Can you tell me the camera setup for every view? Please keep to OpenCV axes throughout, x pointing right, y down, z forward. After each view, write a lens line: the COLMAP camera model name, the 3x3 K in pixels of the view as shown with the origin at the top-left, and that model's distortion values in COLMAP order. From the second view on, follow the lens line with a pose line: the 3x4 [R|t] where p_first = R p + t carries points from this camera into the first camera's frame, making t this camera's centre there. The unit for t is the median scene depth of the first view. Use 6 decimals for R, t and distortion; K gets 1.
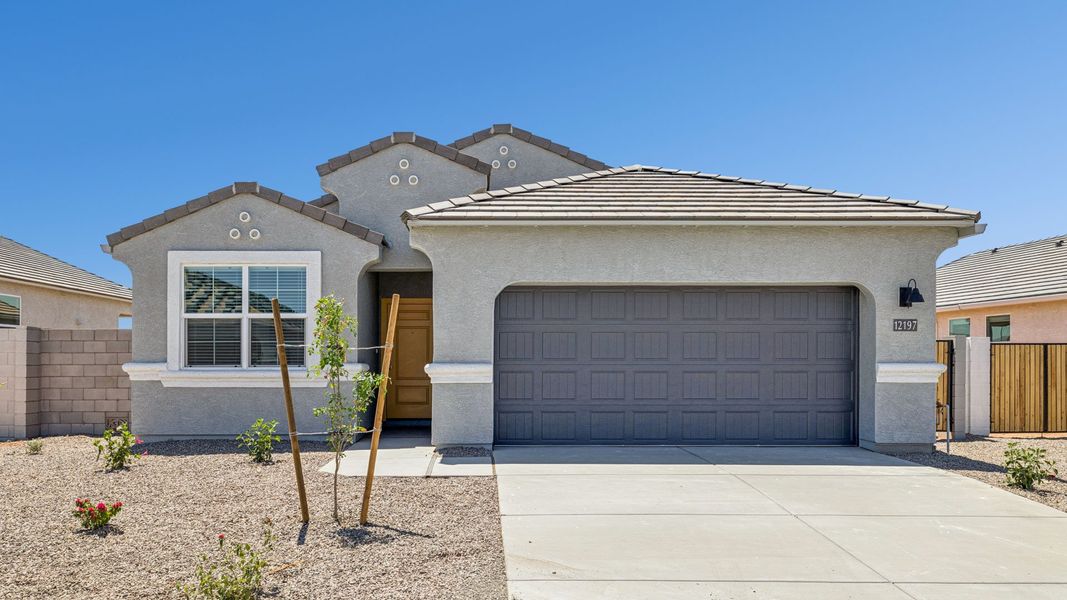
lens RADIAL K [[816.5, 0, 532.1], [0, 816.5, 298.1], [0, 0, 1]] dist [-0.001630, -0.000732]
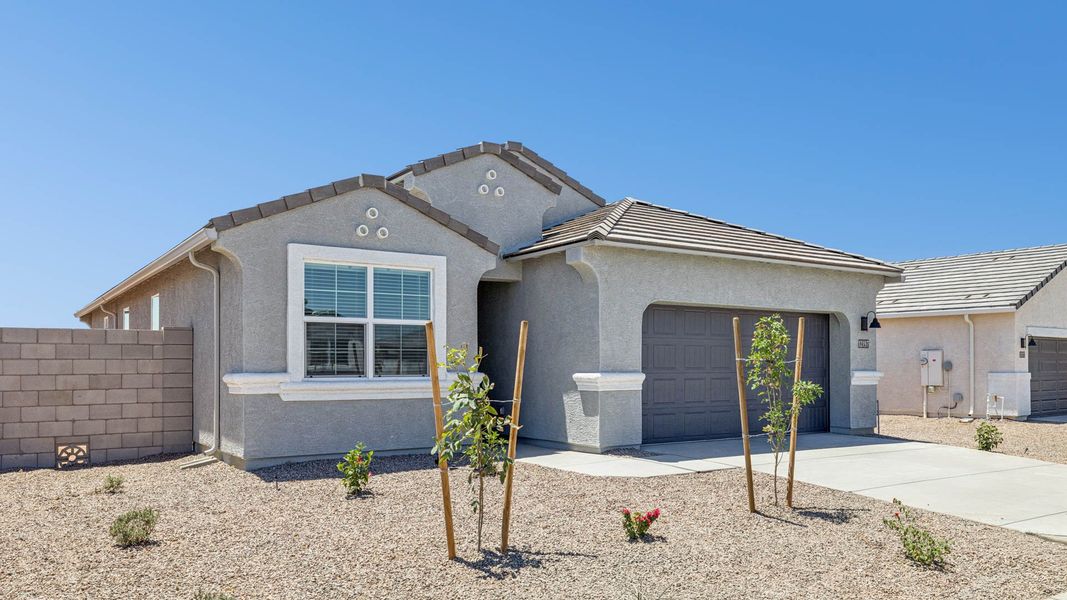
lens RADIAL K [[816.5, 0, 543.4], [0, 816.5, 305.0], [0, 0, 1]] dist [-0.001630, -0.000732]
pose [[0.825848, 0.041879, 0.562336, -0.713906], [-0.044179, 0.998978, -0.009516, 0.003669], [-0.562160, -0.016985, 0.826854, 0.136499]]
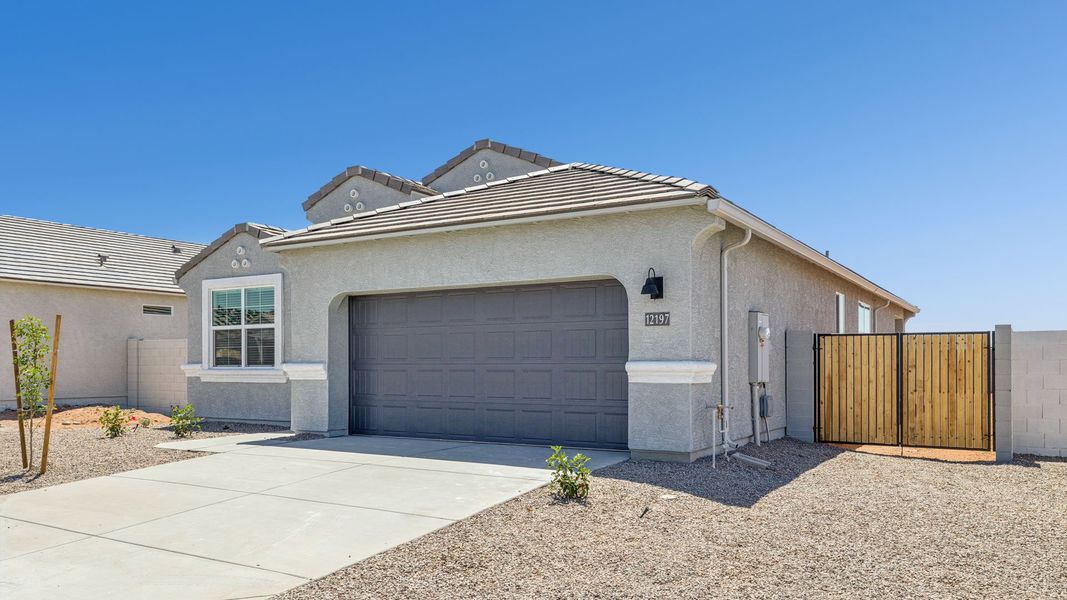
lens RADIAL K [[816.5, 0, 532.1], [0, 816.5, 299.3], [0, 0, 1]] dist [-0.001630, -0.000732]
pose [[0.848122, -0.045214, -0.527868, 0.728727], [0.047861, 0.998817, -0.008656, 0.011155], [0.527635, -0.017922, 0.849282, 0.146206]]
